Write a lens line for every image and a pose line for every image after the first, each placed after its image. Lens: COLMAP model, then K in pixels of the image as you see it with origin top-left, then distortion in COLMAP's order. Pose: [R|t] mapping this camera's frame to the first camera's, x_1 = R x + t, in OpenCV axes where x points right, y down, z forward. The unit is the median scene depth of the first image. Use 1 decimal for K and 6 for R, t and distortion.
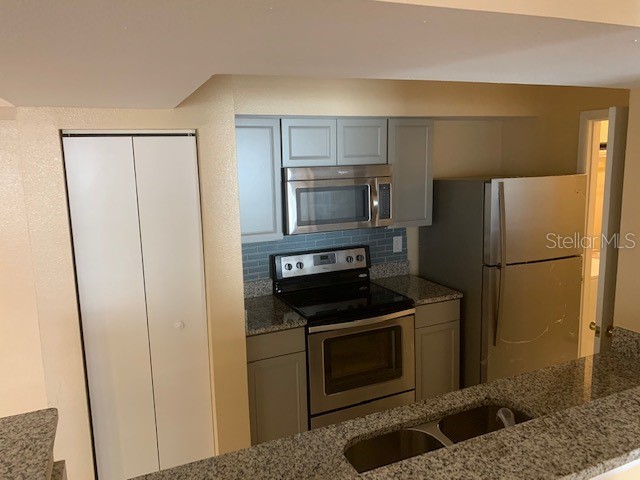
lens RADIAL K [[482.9, 0, 314.3], [0, 482.9, 232.4], [0, 0, 1]] dist [0.024205, -0.008151]
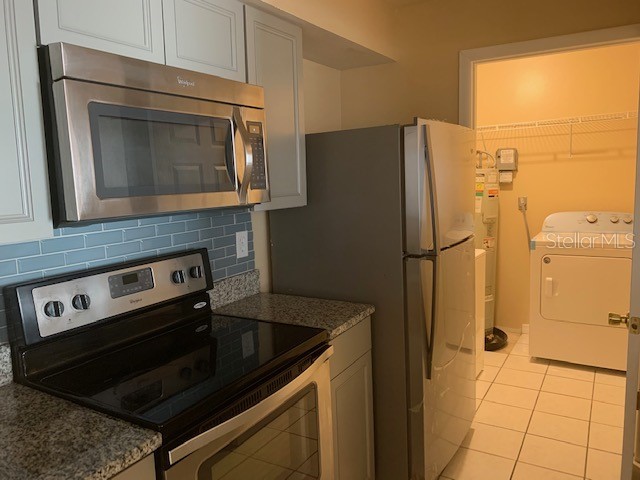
lens RADIAL K [[487.8, 0, 320.0], [0, 487.8, 240.0], [0, 0, 1]] dist [0.098102, -0.134124]
pose [[0.816840, -0.076378, 0.571786, -0.112664], [0.098015, 0.995160, -0.007091, 0.038872], [-0.568477, 0.061836, 0.820372, 0.532270]]
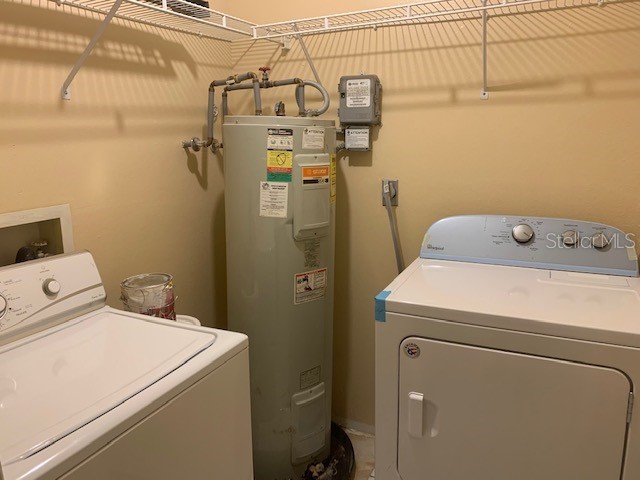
lens RADIAL K [[482.9, 0, 314.3], [0, 482.9, 232.4], [0, 0, 1]] dist [0.024205, -0.008151]
pose [[0.764566, -0.122964, 0.632707, 0.634511], [0.099160, 0.992387, 0.073041, -0.021011], [-0.636872, 0.006895, 0.770939, 0.890814]]
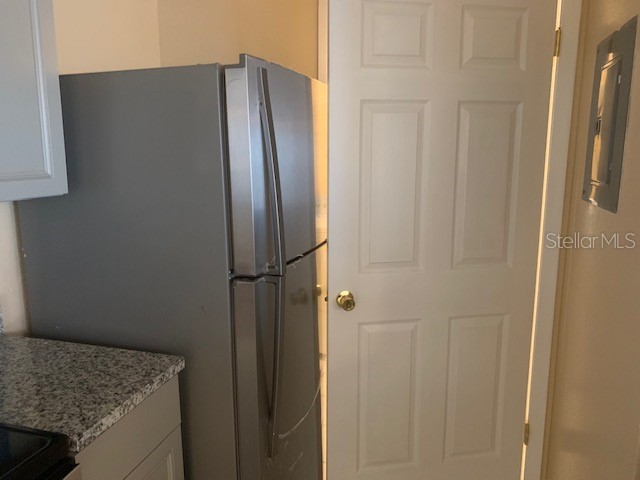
lens RADIAL K [[482.9, 0, 314.3], [0, 482.9, 232.4], [0, 0, 1]] dist [0.024205, -0.008151]
pose [[0.647032, -0.105973, 0.755063, 0.090978], [0.100767, 0.993493, 0.053087, 0.014426], [-0.755775, 0.041736, 0.653500, 0.682711]]
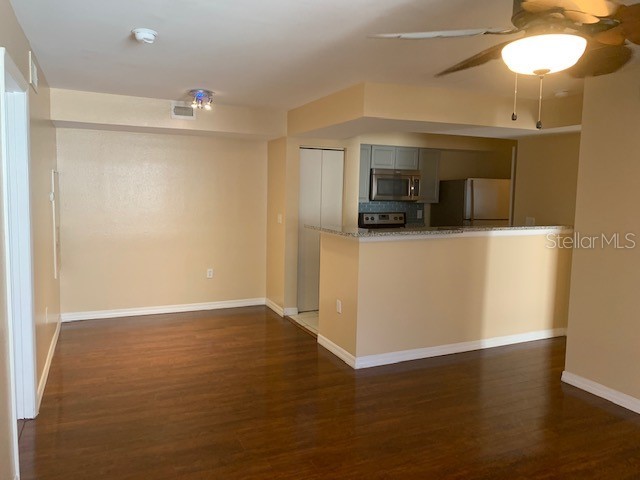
lens RADIAL K [[487.8, 0, 320.0], [0, 487.8, 240.0], [0, 0, 1]] dist [0.098102, -0.134124]
pose [[0.998796, 0.043062, 0.023515, -0.310811], [-0.041759, 0.997703, -0.053335, 0.292240], [-0.025758, 0.052289, 0.998300, -1.088186]]
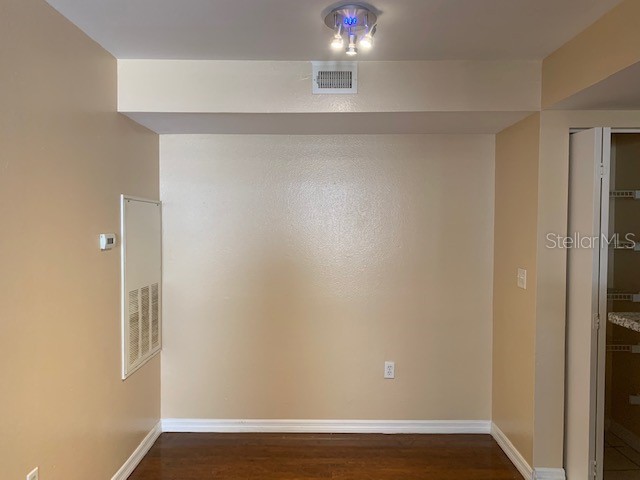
lens RADIAL K [[491.0, 0, 320.3], [0, 491.0, 237.2], [0, 0, 1]] dist [0.006760, -0.005008]
pose [[0.915727, 0.038585, -0.399945, -0.404375], [-0.085986, 0.991138, -0.101256, 0.169253], [0.392493, 0.127113, 0.910929, -0.251591]]
